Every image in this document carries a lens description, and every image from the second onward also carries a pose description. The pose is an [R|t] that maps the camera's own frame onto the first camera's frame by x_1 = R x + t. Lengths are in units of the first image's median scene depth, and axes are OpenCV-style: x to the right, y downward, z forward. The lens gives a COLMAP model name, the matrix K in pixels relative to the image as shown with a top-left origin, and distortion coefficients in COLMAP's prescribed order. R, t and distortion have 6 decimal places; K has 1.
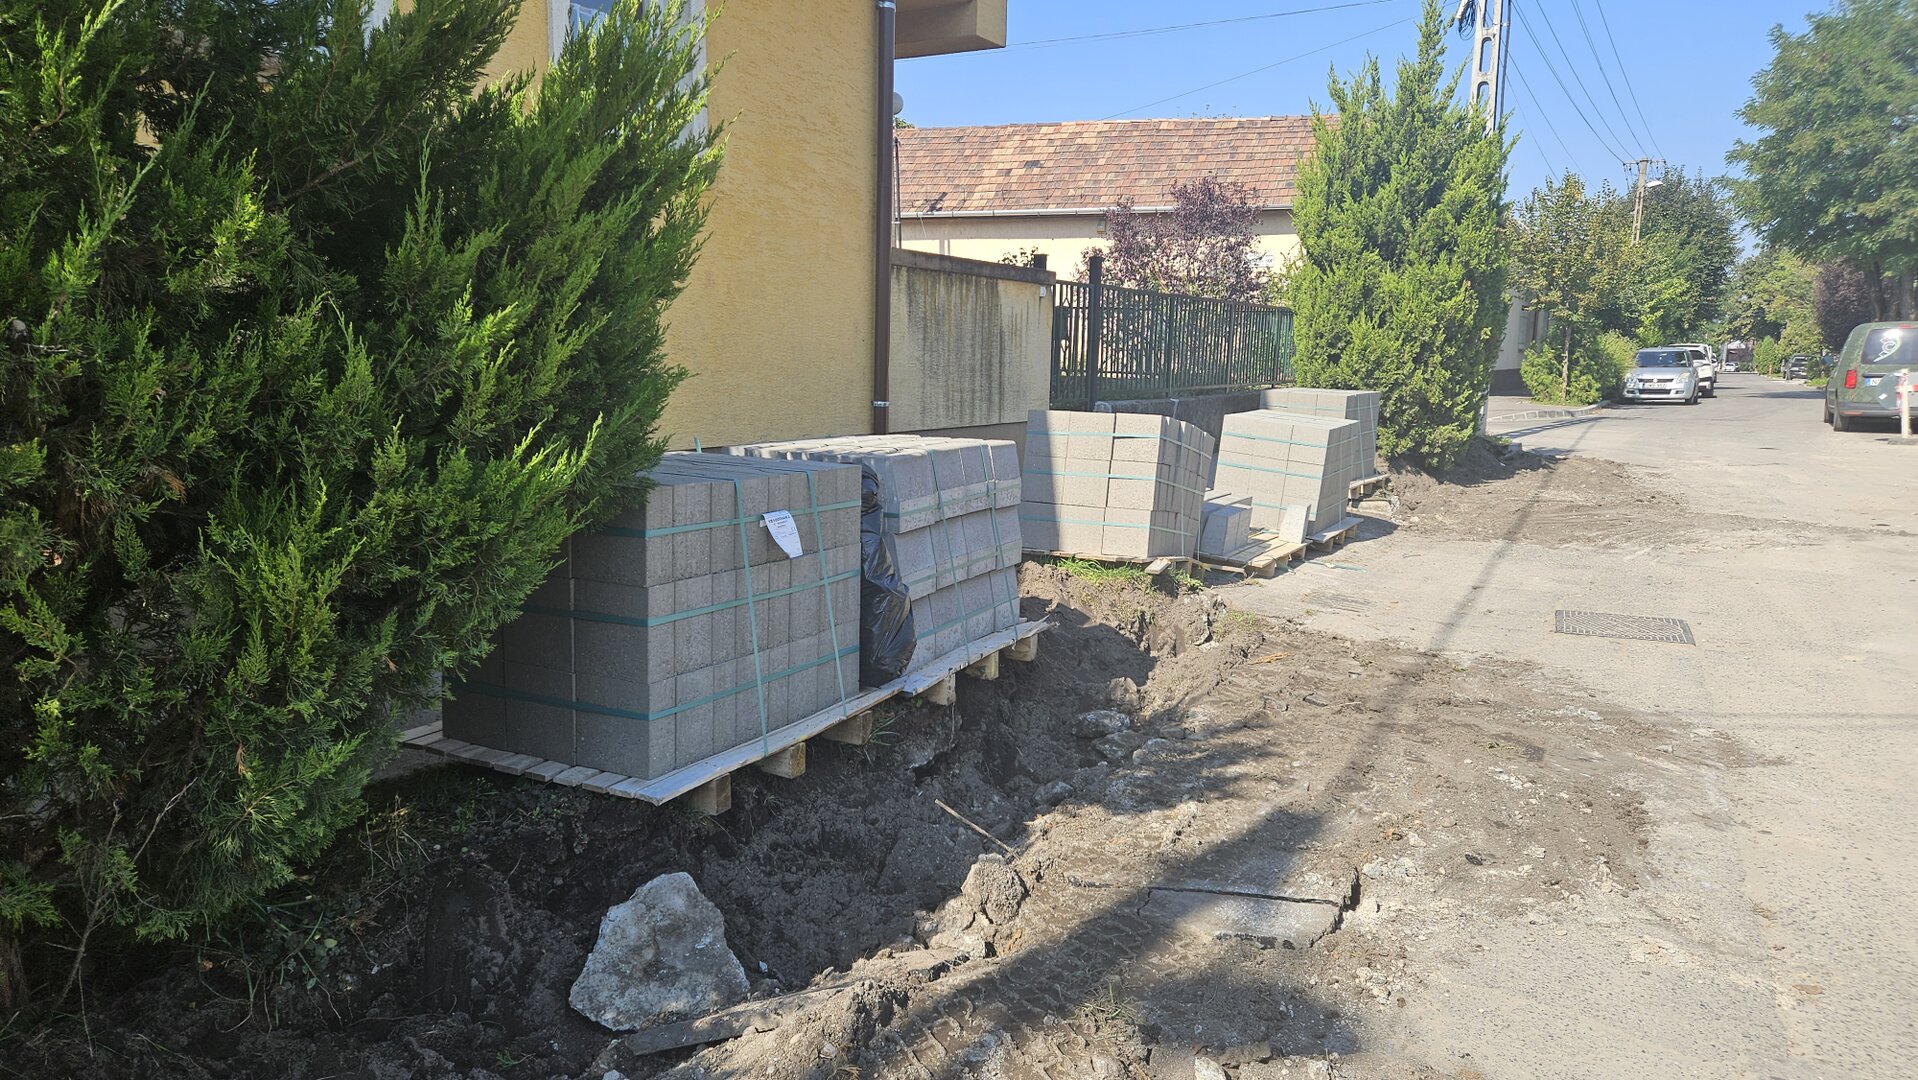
lens RADIAL K [[1261.5, 0, 957.5], [0, 1261.5, 545.3], [0, 0, 1]] dist [0.003251, -0.001753]
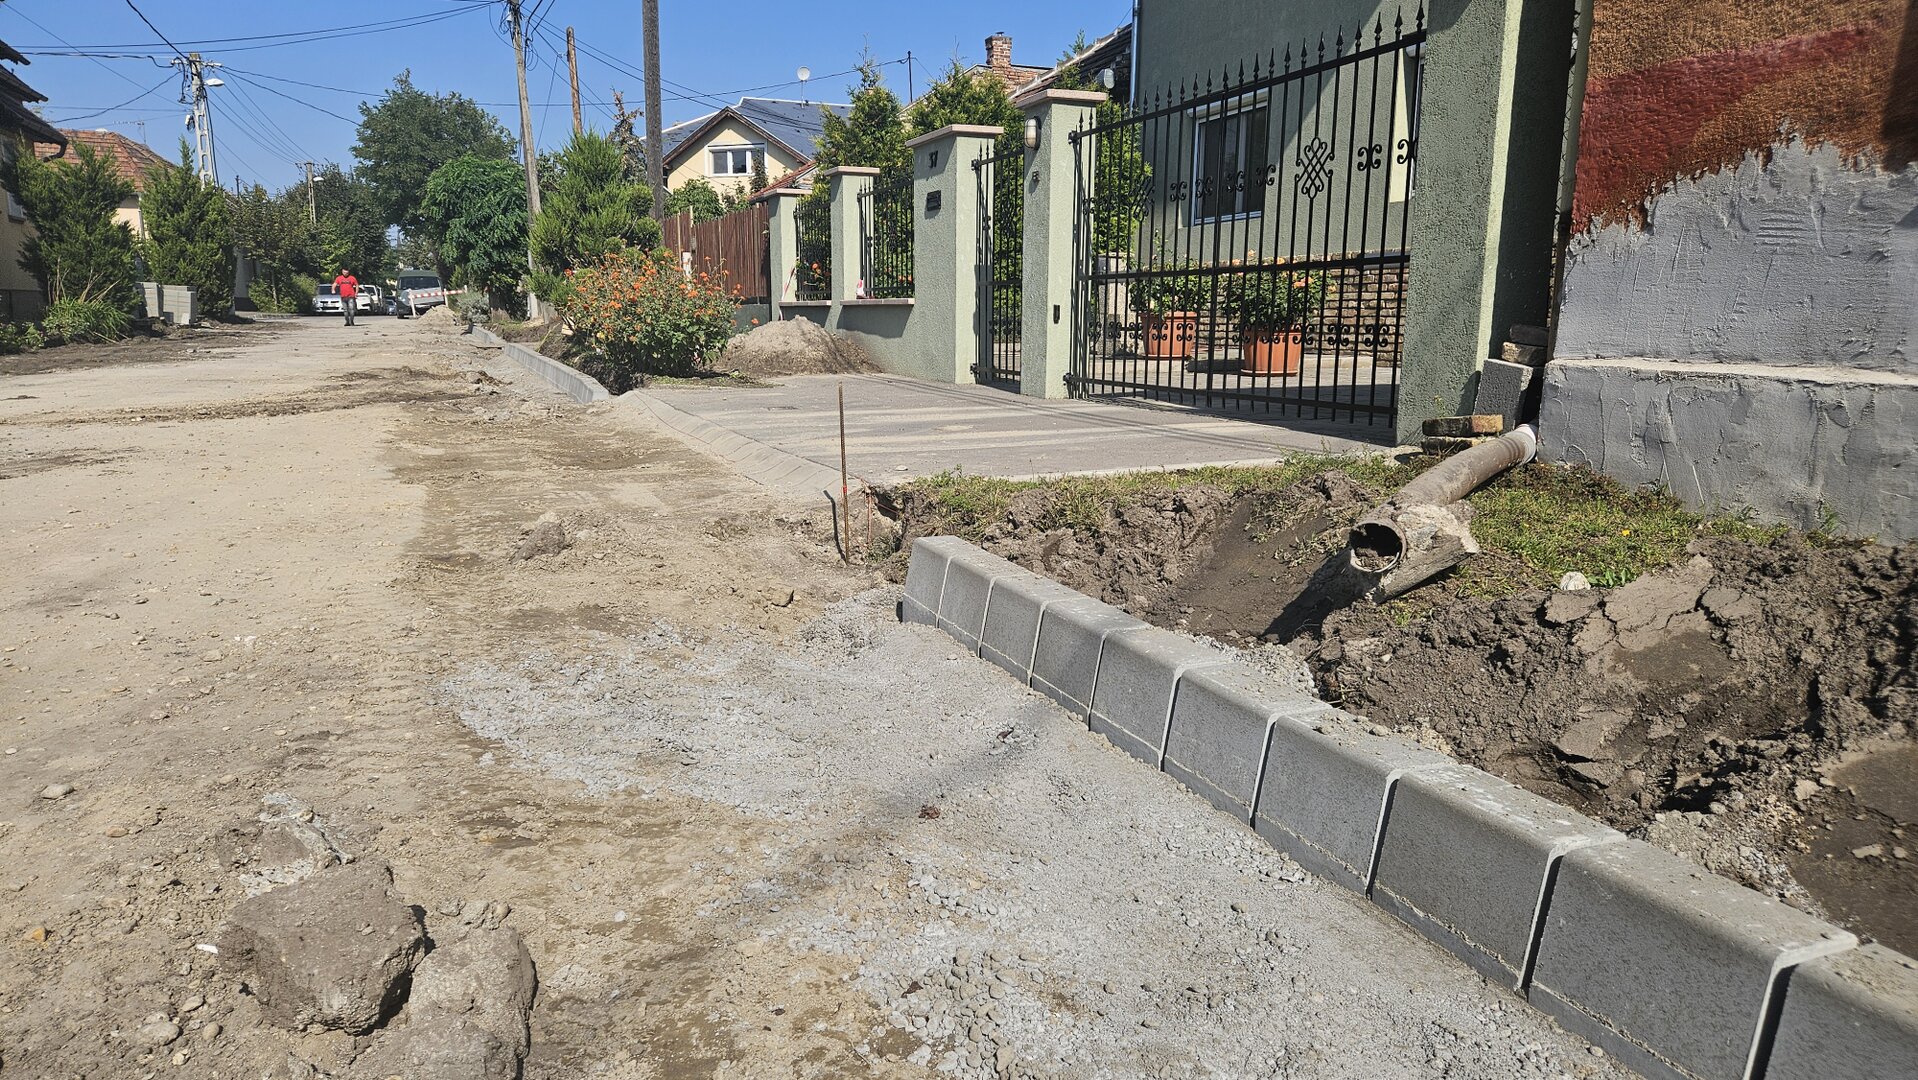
lens RADIAL K [[1261.5, 0, 958.6], [0, 1261.5, 554.0], [0, 0, 1]] dist [0.003251, -0.001753]
pose [[0.607766, -0.159158, 0.778003, -0.368378], [0.125359, 0.986655, 0.103913, 0.154955], [-0.784159, 0.034374, 0.619607, -0.828776]]
